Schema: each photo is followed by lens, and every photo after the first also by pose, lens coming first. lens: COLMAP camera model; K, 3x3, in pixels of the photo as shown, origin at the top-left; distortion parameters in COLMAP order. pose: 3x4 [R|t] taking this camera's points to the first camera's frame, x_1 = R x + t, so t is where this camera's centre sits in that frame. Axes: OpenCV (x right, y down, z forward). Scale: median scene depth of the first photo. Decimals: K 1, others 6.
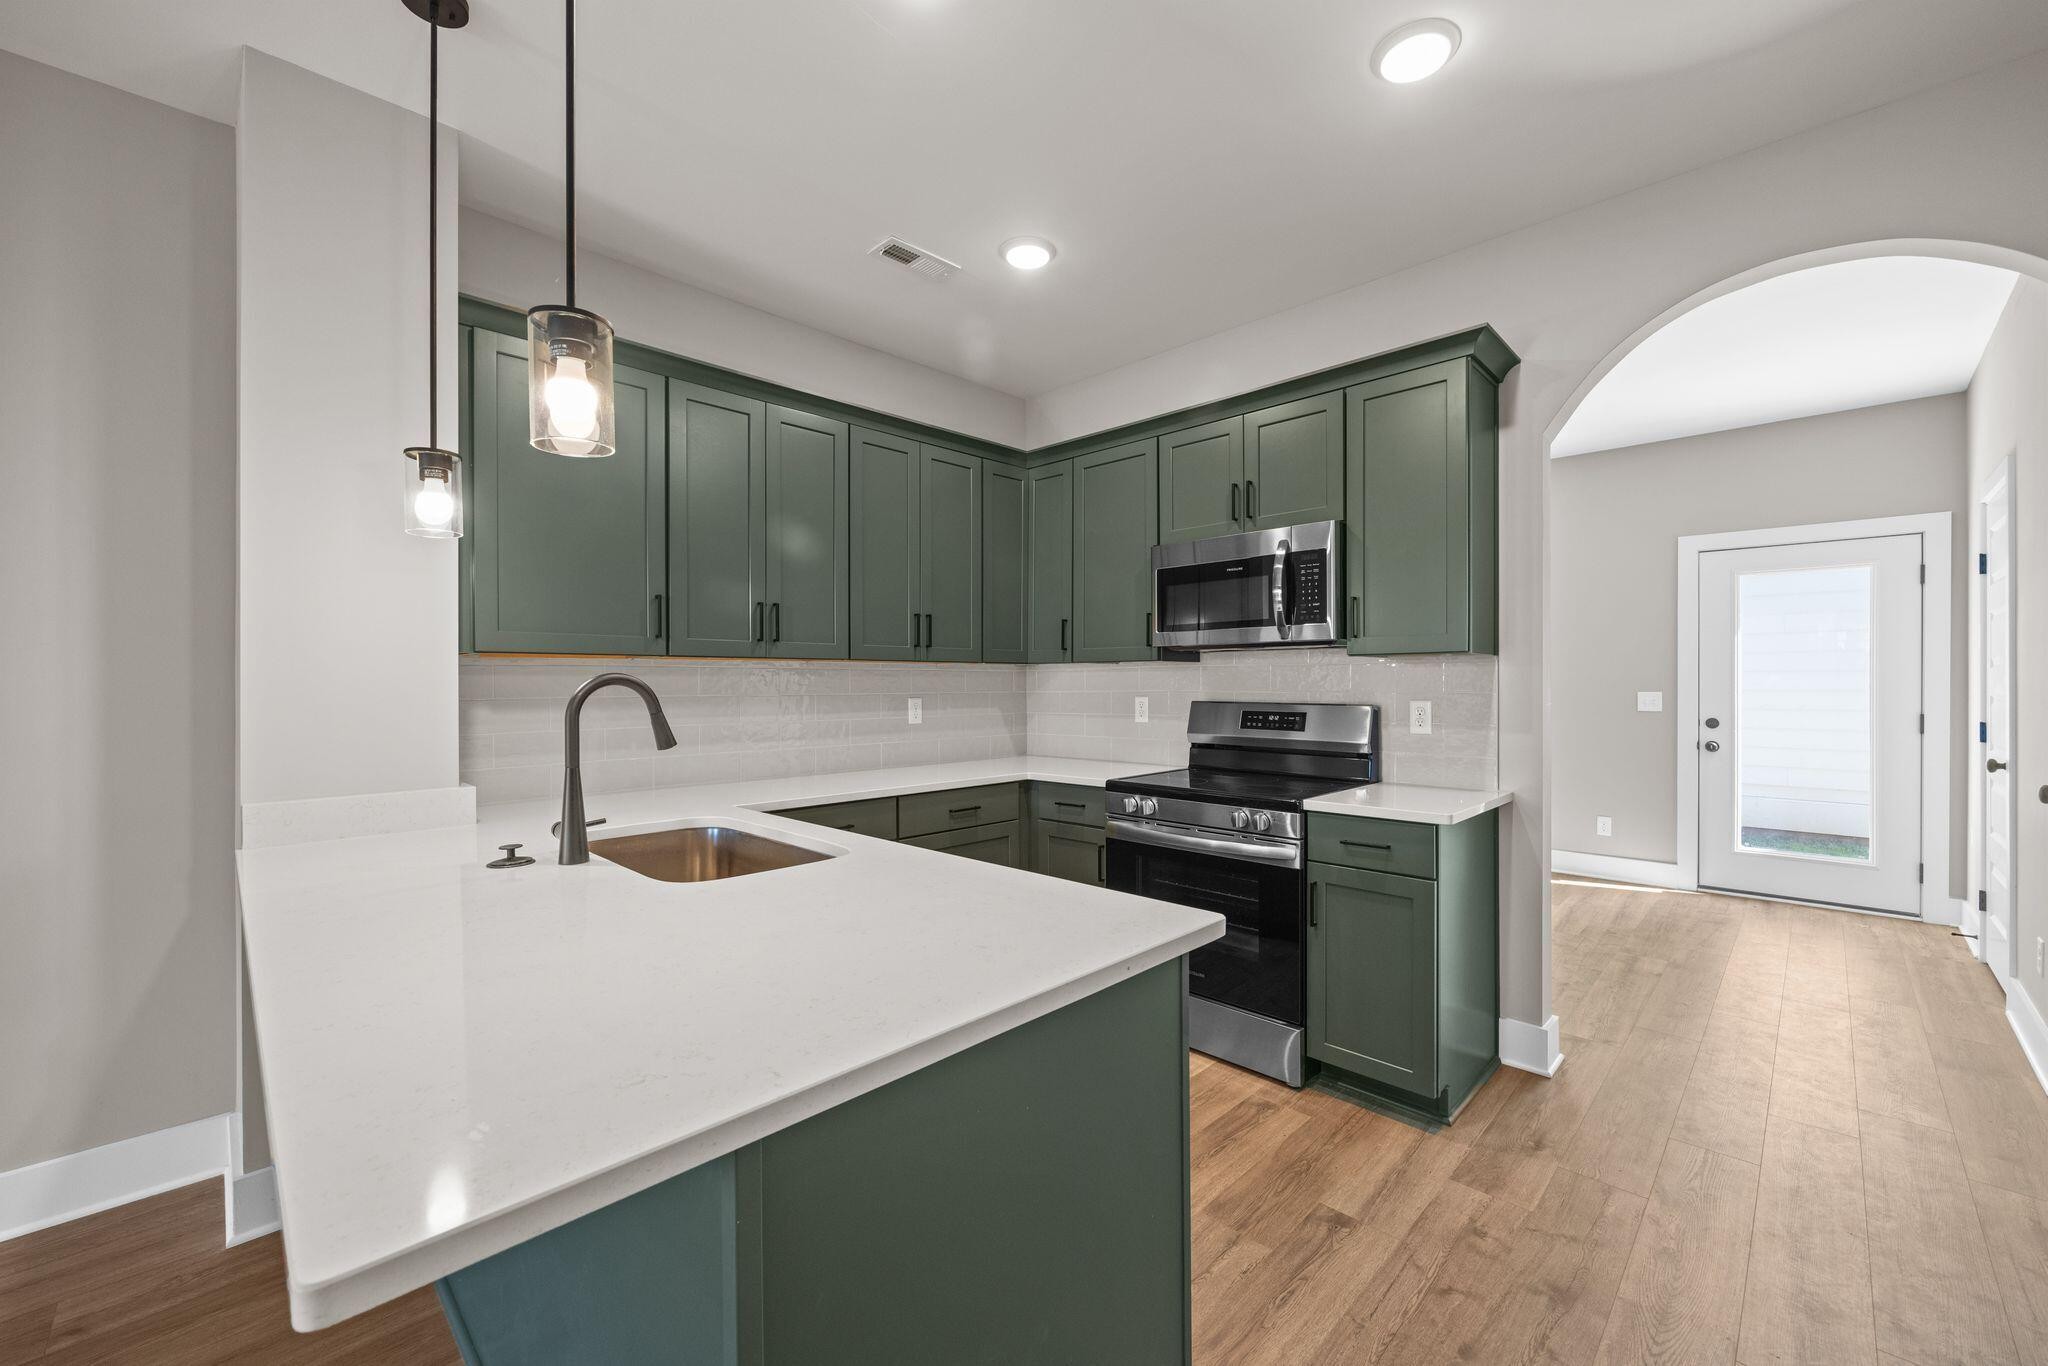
lens RADIAL K [[808.8, 0, 1004.9], [0, 808.8, 680.9], [0, 0, 1]] dist [-0.001816, -0.000132]
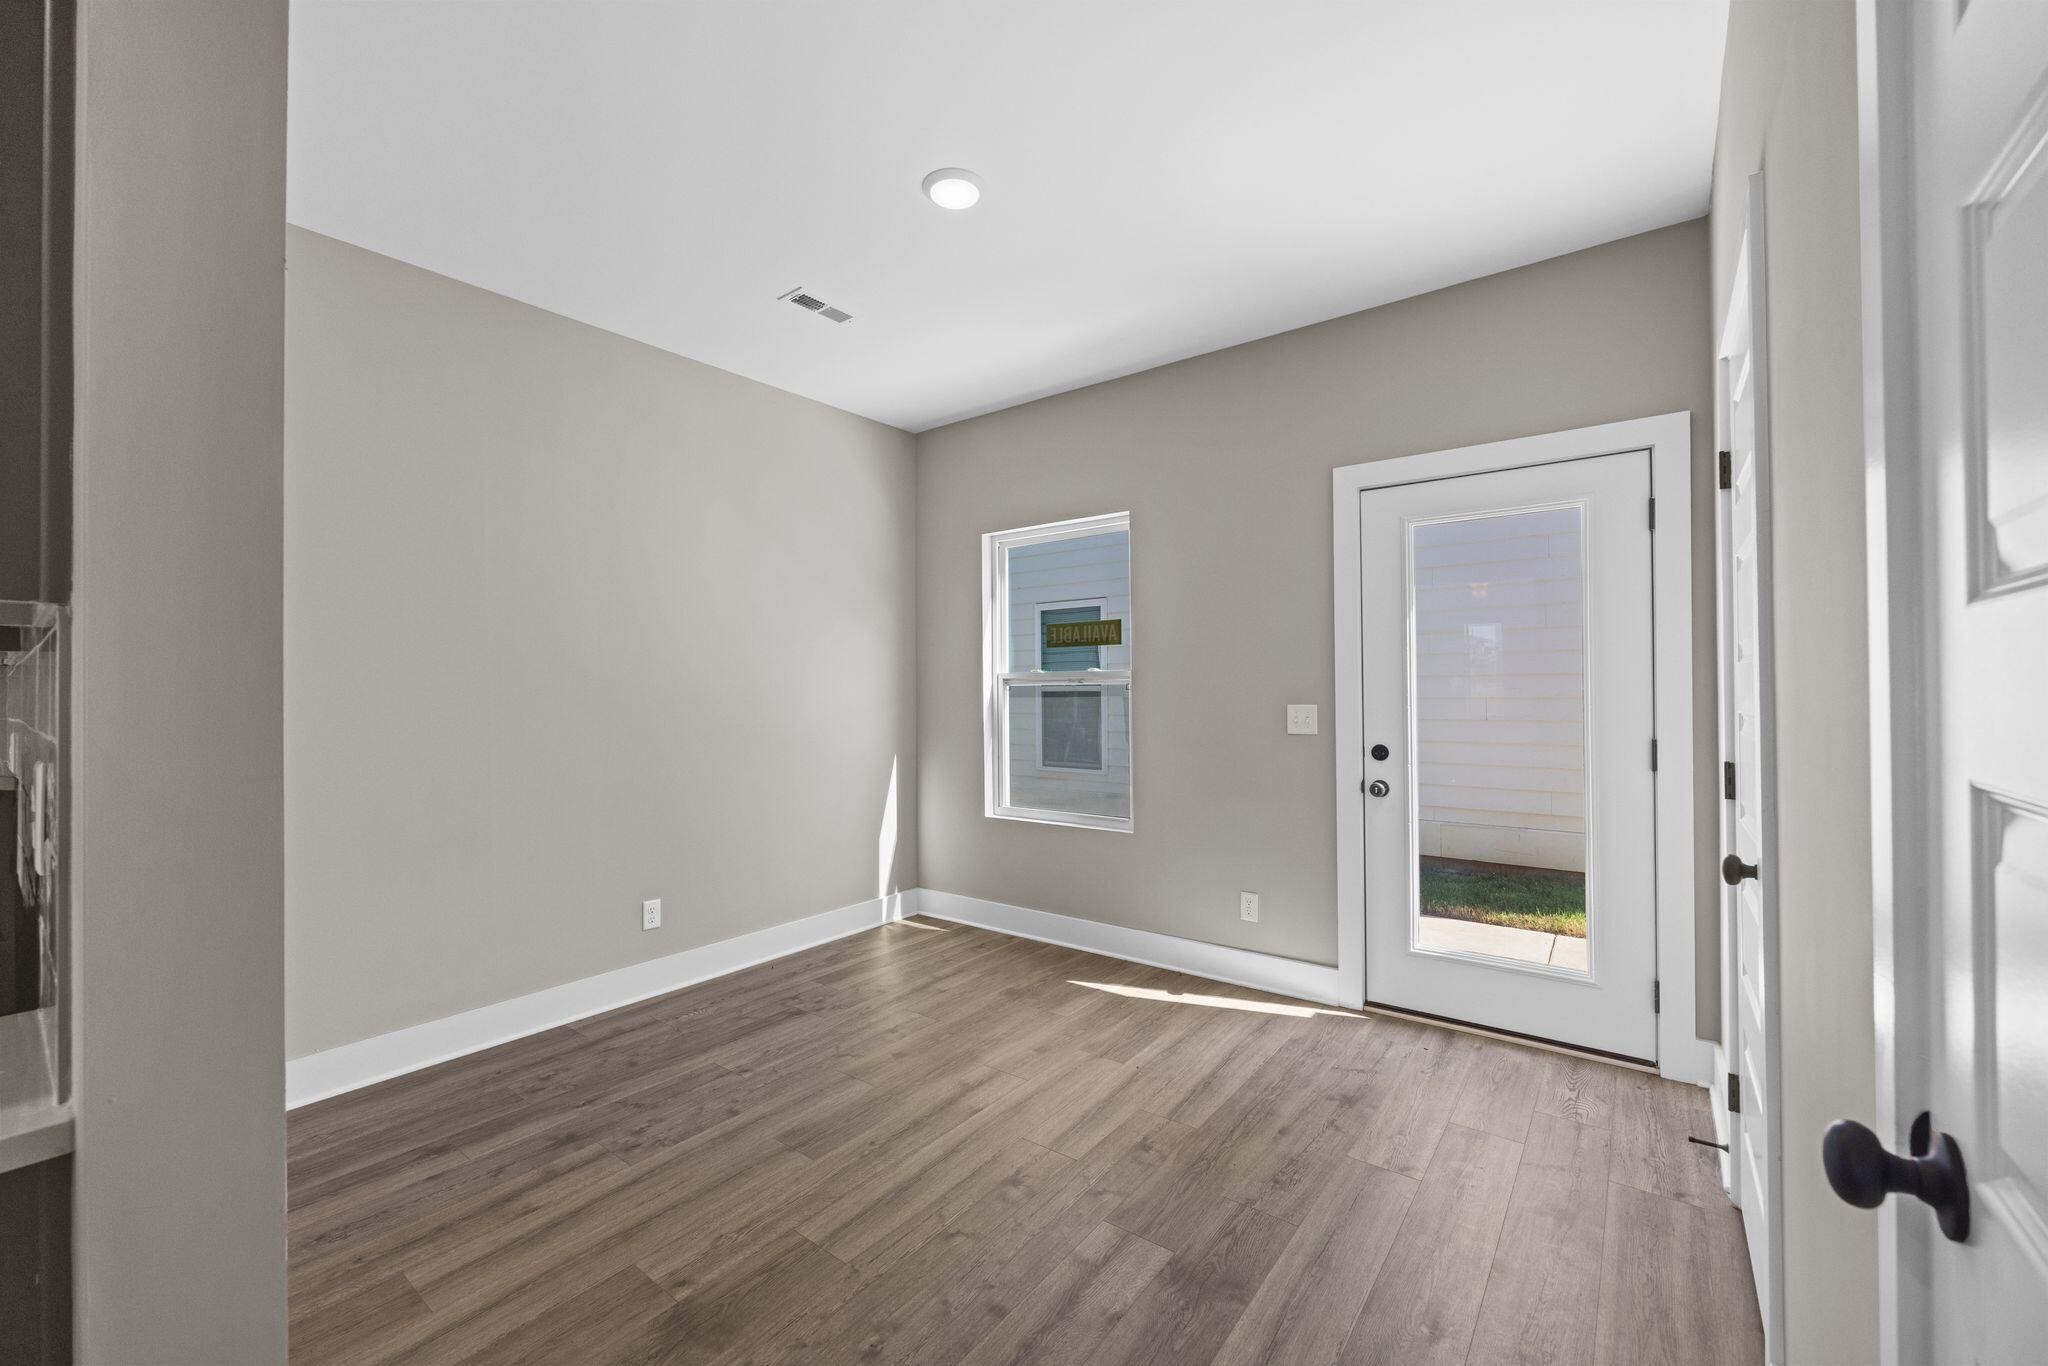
lens RADIAL K [[808.8, 0, 1004.9], [0, 808.8, 680.9], [0, 0, 1]] dist [-0.001816, -0.000132]
pose [[0.992960, -0.005159, 0.118340, 0.565231], [0.006188, 0.999946, -0.008323, -0.002167], [-0.118291, 0.008997, 0.992938, 0.439925]]
